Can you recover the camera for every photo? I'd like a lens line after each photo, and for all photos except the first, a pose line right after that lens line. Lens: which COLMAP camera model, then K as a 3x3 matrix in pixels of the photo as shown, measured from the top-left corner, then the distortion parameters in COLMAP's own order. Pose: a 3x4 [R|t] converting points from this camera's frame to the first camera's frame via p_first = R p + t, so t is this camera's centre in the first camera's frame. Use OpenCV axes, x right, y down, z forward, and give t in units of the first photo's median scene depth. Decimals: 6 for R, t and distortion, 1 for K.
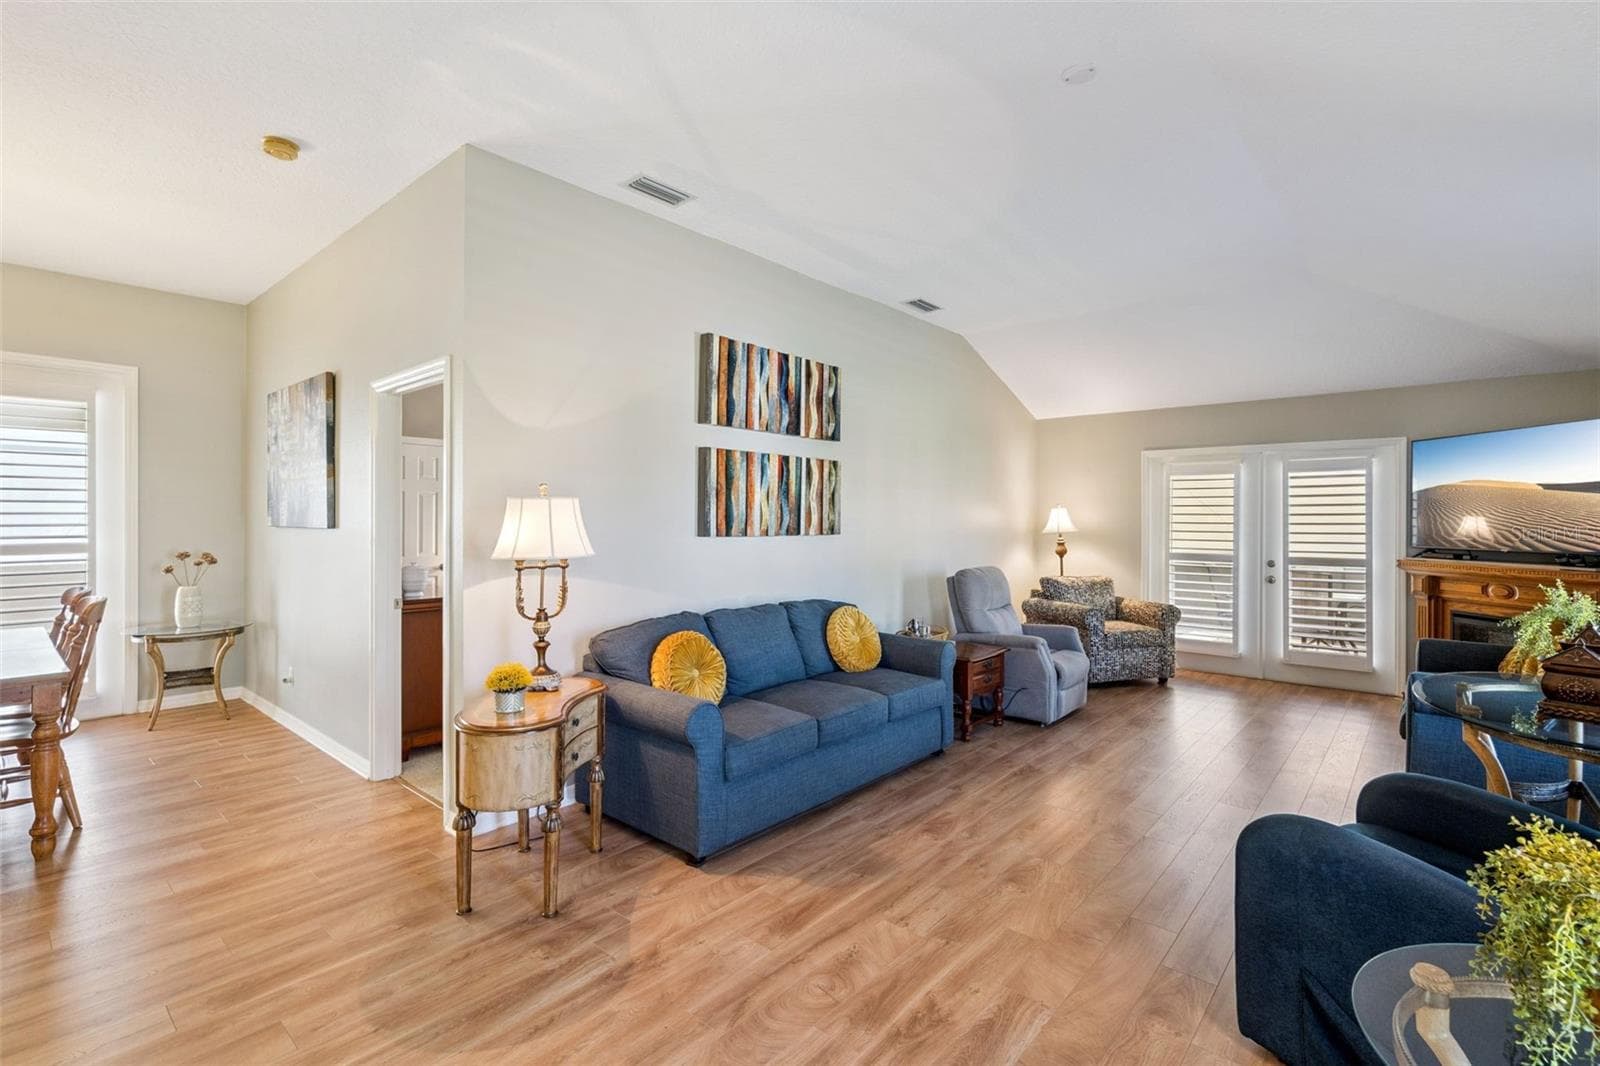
lens RADIAL K [[715.8, 0, 800.5], [0, 715.8, 524.4], [0, 0, 1]] dist [-0.007146, 0.000584]
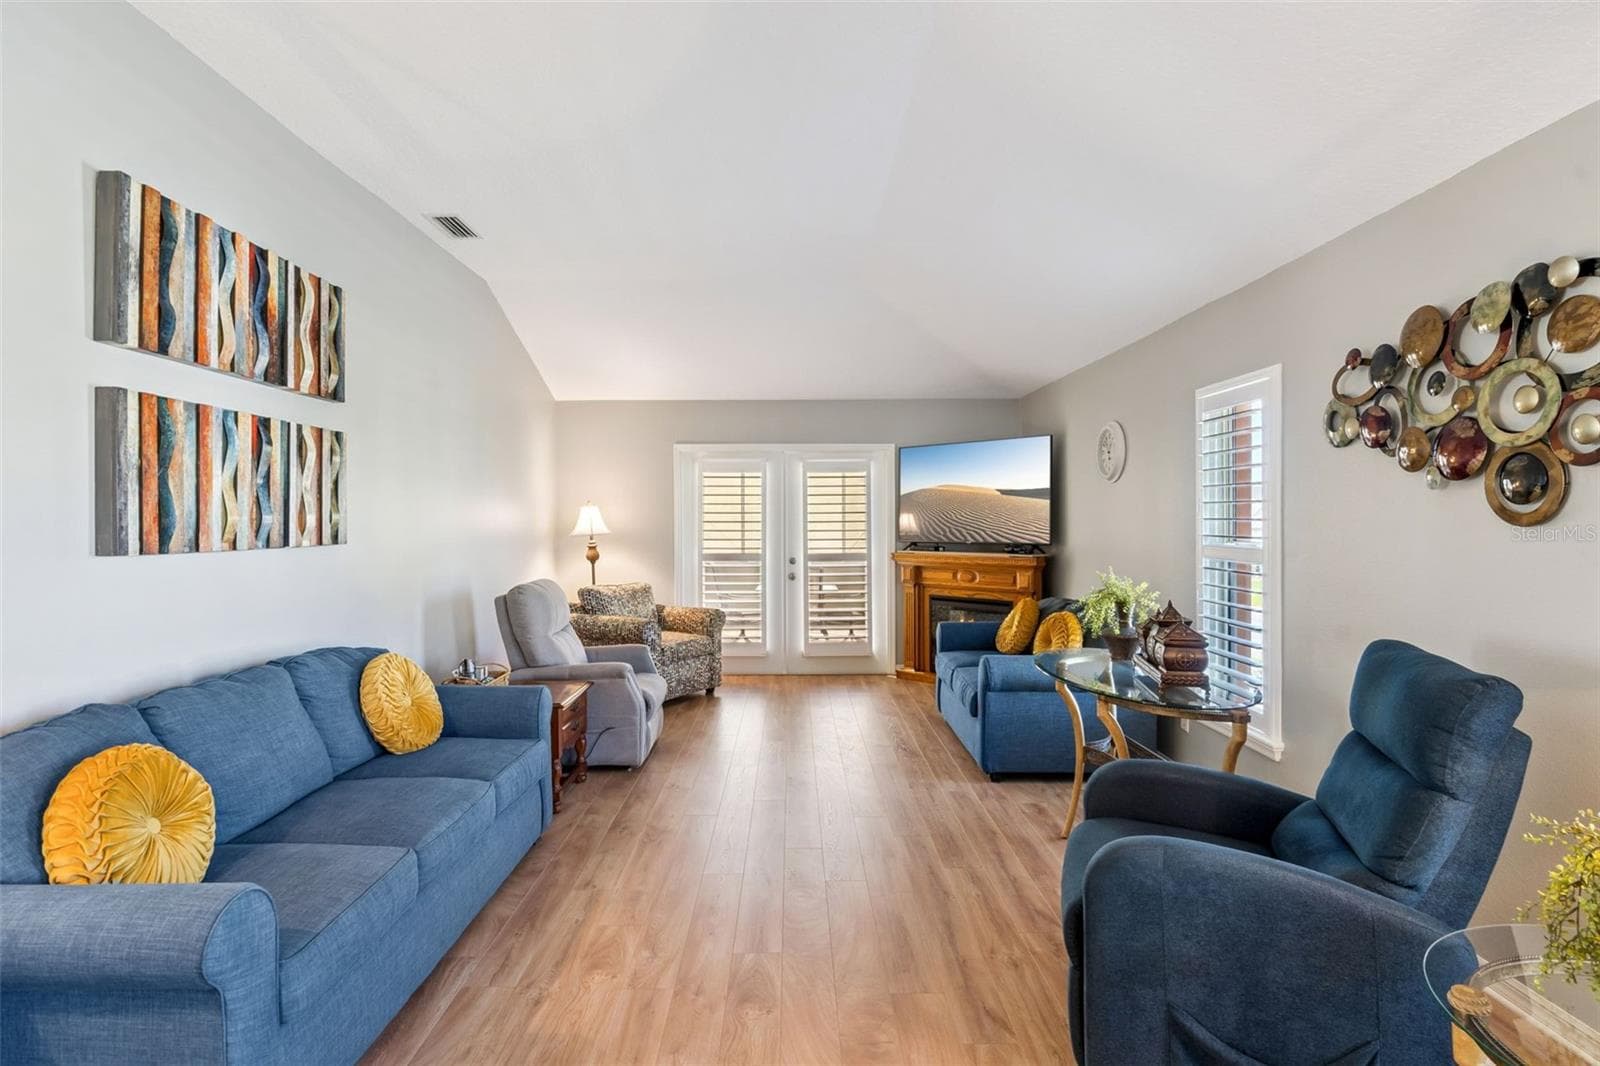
lens RADIAL K [[794.3, 0, 798.1], [0, 794.3, 525.0], [0, 0, 1]] dist [0.004965, 0.001397]
pose [[0.757288, -0.011426, 0.652981, -0.116556], [0.011204, 0.999927, 0.004504, -0.002284], [-0.652985, 0.003905, 0.757361, 0.189201]]
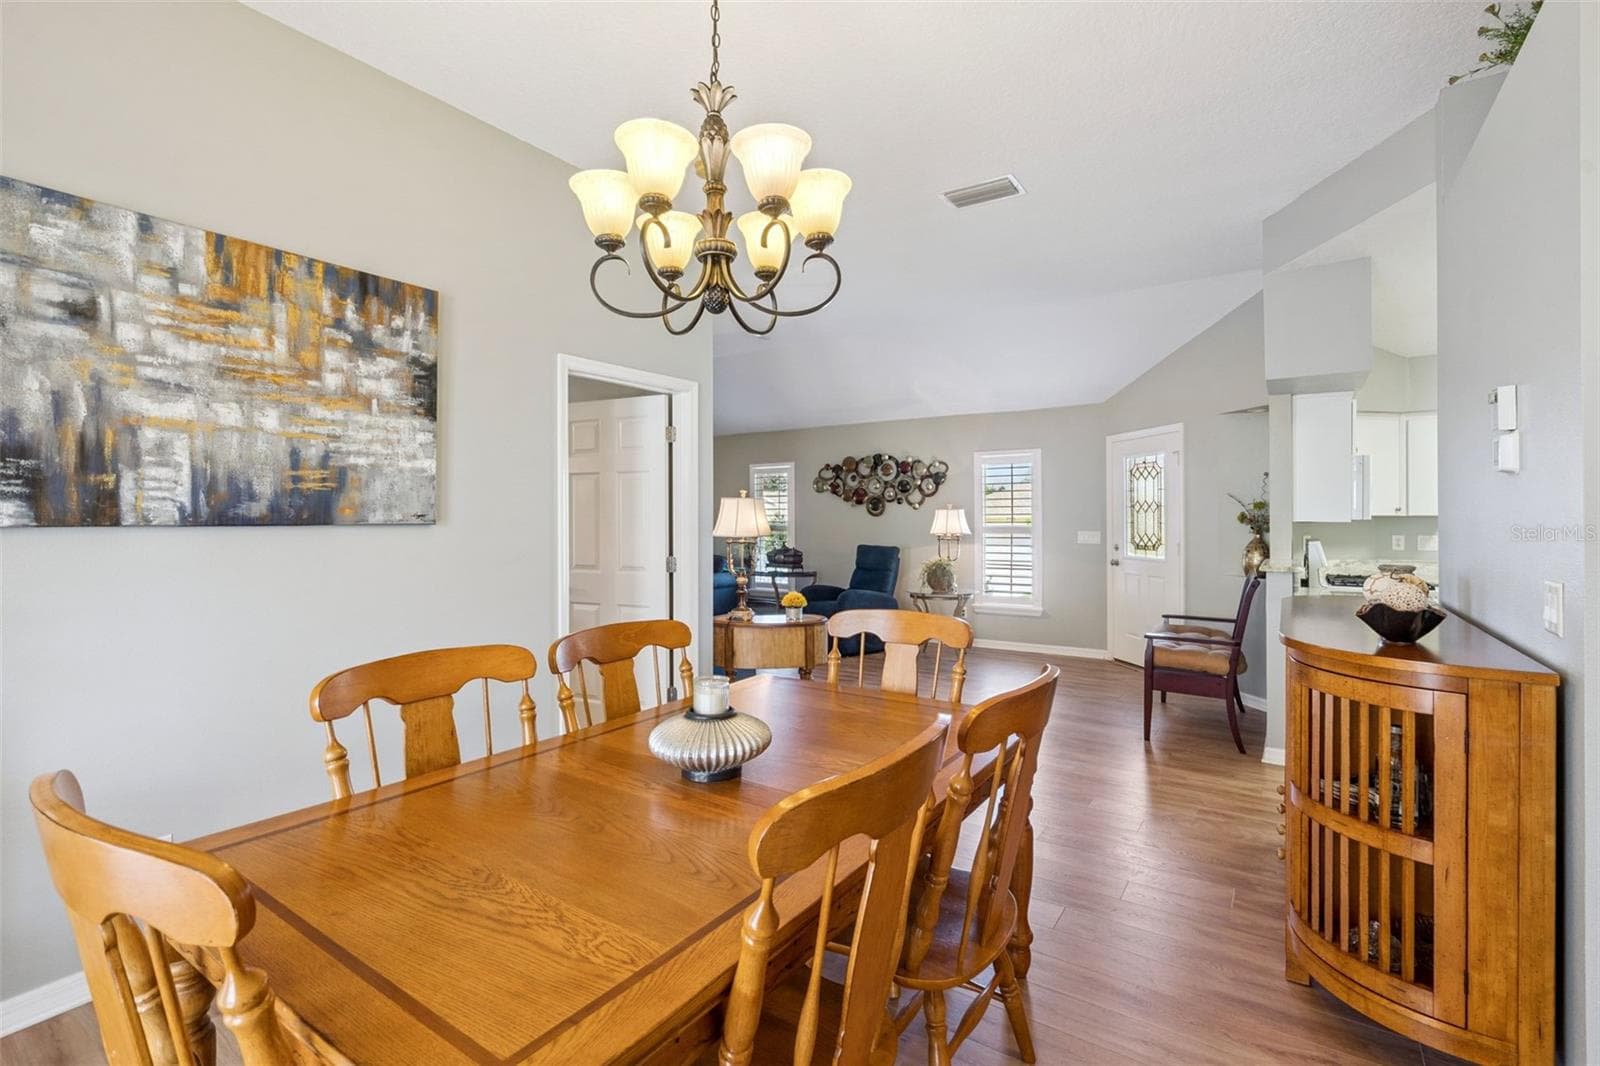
lens RADIAL K [[715.8, 0, 801.1], [0, 715.8, 527.5], [0, 0, 1]] dist [-0.007146, 0.000584]
pose [[-0.115201, -0.010833, 0.993283, -1.313875], [0.008792, 0.999890, 0.011925, 0.012159], [-0.993303, 0.010106, -0.115093, 0.698930]]
